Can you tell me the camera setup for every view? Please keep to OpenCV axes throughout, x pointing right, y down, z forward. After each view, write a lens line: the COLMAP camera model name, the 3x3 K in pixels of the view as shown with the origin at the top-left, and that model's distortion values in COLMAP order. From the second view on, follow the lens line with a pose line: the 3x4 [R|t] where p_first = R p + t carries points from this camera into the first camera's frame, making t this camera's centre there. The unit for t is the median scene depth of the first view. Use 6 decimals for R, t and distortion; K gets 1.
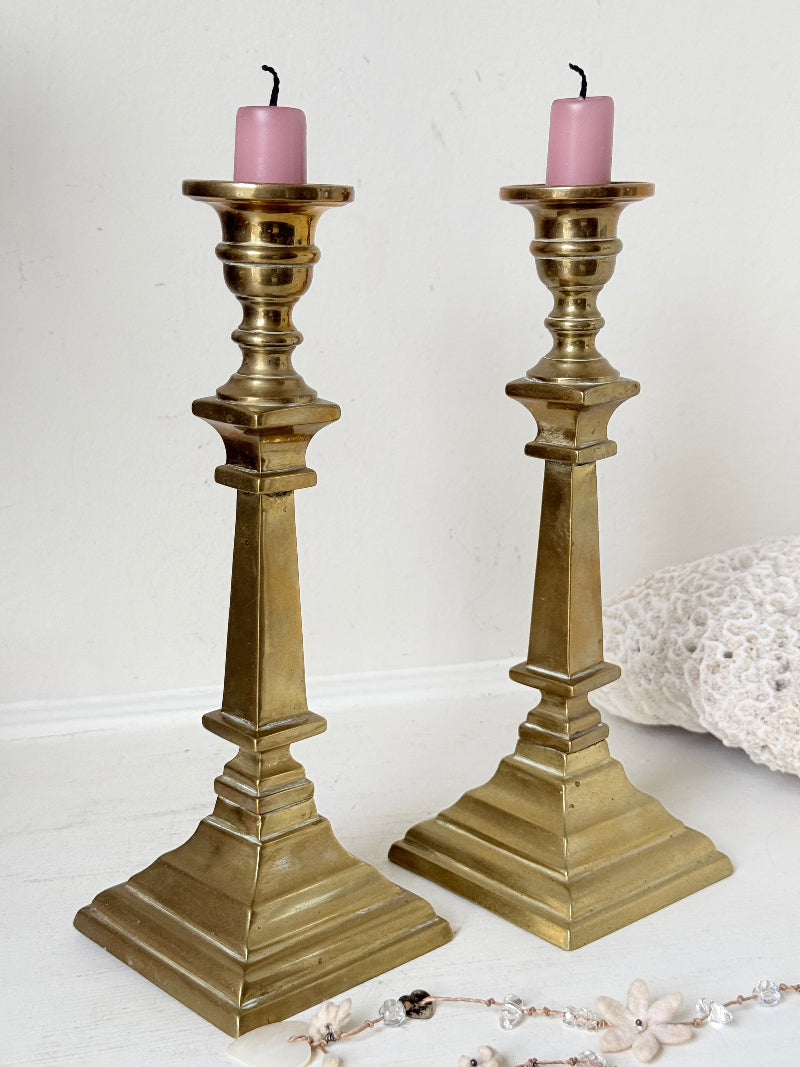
lens RADIAL K [[1523.8, 0, 400.0], [0, 1523.8, 533.5], [0, 0, 1]] dist [0.133653, -0.100115]
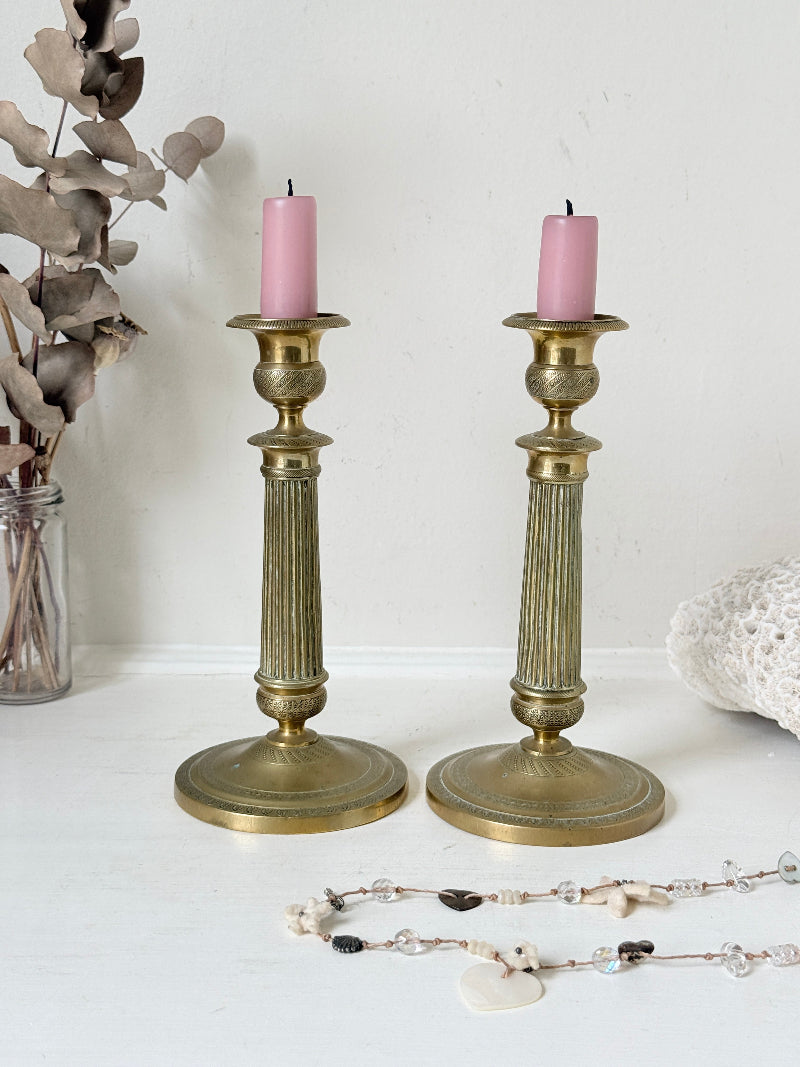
lens RADIAL K [[1523.8, 0, 400.0], [0, 1523.8, 533.5], [0, 0, 1]] dist [0.133653, -0.100115]
pose [[0.963415, 0.055335, -0.262241, 0.229229], [-0.068015, 0.996901, -0.039518, 0.066631], [0.259242, 0.055909, 0.964193, -0.070645]]
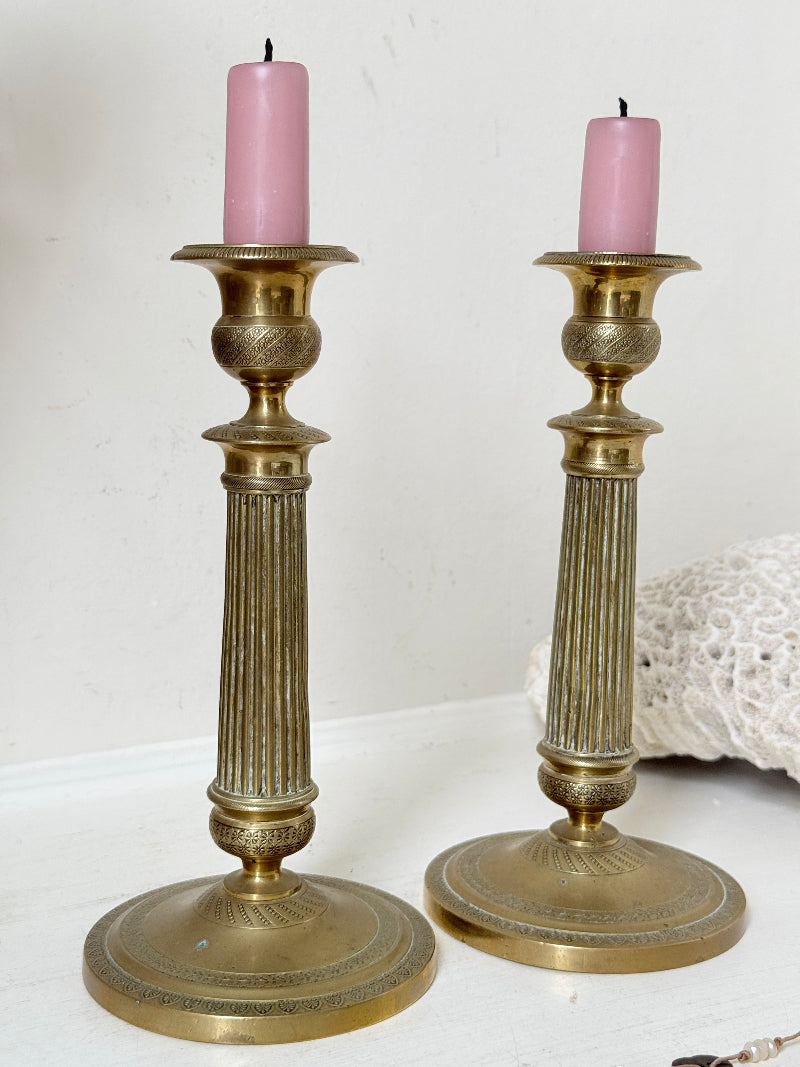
lens RADIAL K [[1523.8, 0, 400.0], [0, 1523.8, 533.5], [0, 0, 1]] dist [0.133653, -0.100115]
pose [[0.967425, -0.025613, 0.251860, -0.197103], [0.051008, 0.994186, -0.094824, 0.080006], [-0.247967, 0.104582, 0.963107, 0.205616]]
